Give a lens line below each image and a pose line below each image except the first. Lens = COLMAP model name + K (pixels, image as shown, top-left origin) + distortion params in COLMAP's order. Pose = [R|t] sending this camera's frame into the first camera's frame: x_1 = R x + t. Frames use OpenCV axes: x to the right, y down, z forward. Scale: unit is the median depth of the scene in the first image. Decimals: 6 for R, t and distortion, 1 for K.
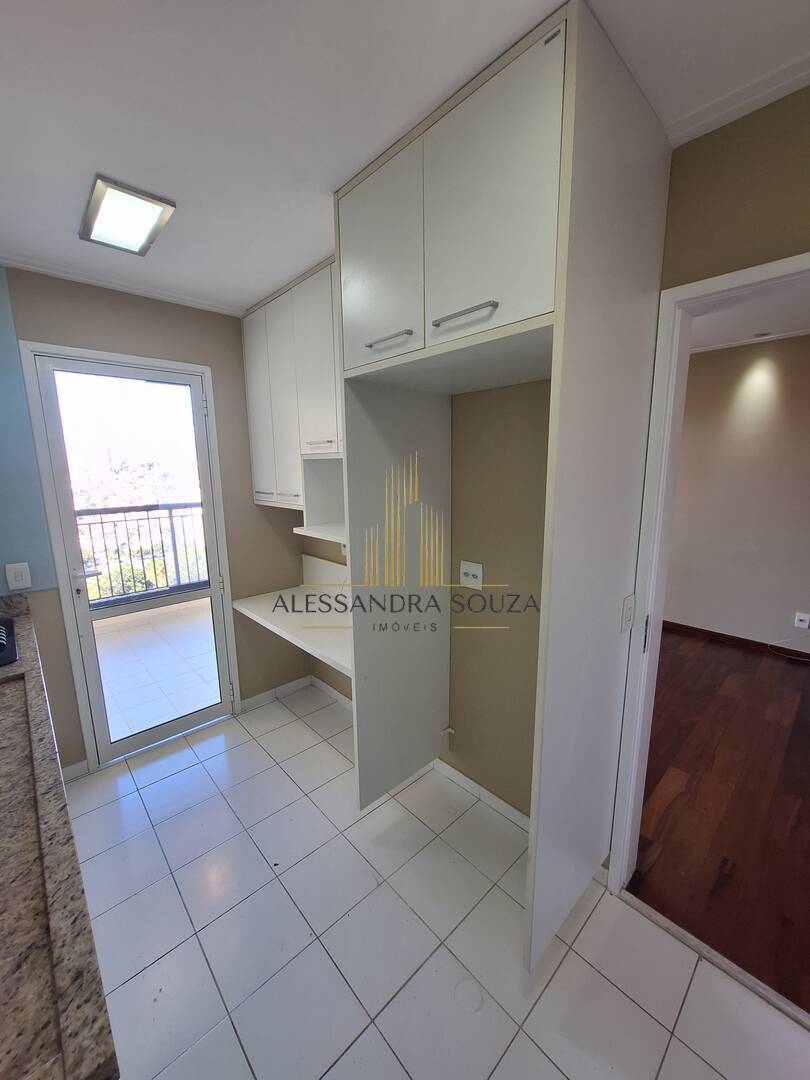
lens RADIAL K [[424.3, 0, 403.0], [0, 424.3, 548.8], [0, 0, 1]] dist [-0.010968, 0.002408]
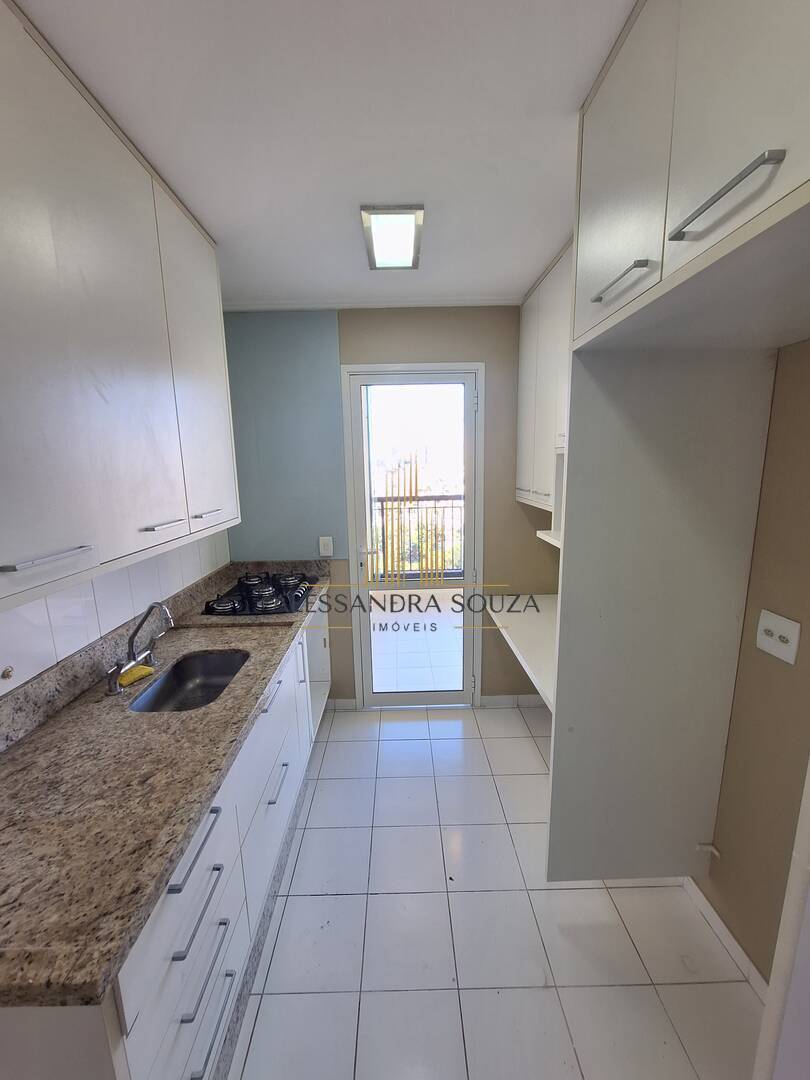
lens RADIAL K [[424.3, 0, 399.1], [0, 424.3, 546.0], [0, 0, 1]] dist [-0.010968, 0.002408]
pose [[0.741361, 0.123194, -0.659702, 0.122960], [-0.115865, 0.991741, 0.054992, -0.033629], [0.661028, 0.035667, 0.749513, 0.144877]]
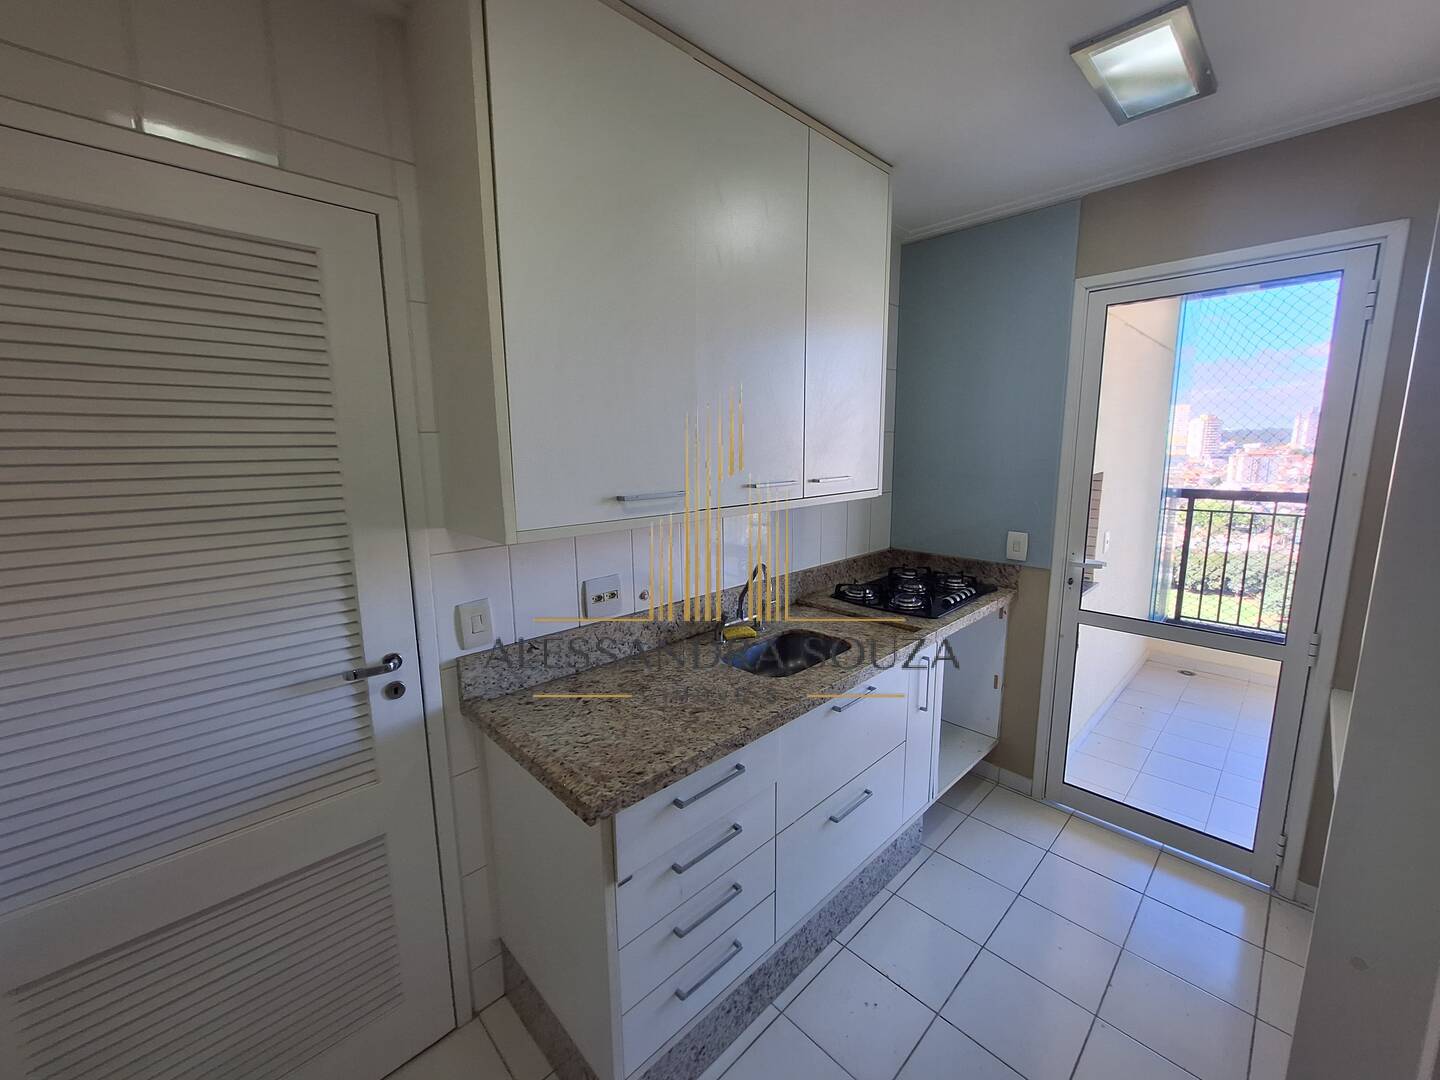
lens RADIAL K [[565.7, 0, 711.6], [0, 565.7, 540.6], [0, 0, 1]] dist [-0.010968, 0.002408]
pose [[0.020629, 0.181036, -0.983260, 0.261766], [-0.180117, 0.968051, 0.174457, -0.038673], [0.983429, 0.173503, 0.052577, 0.260796]]
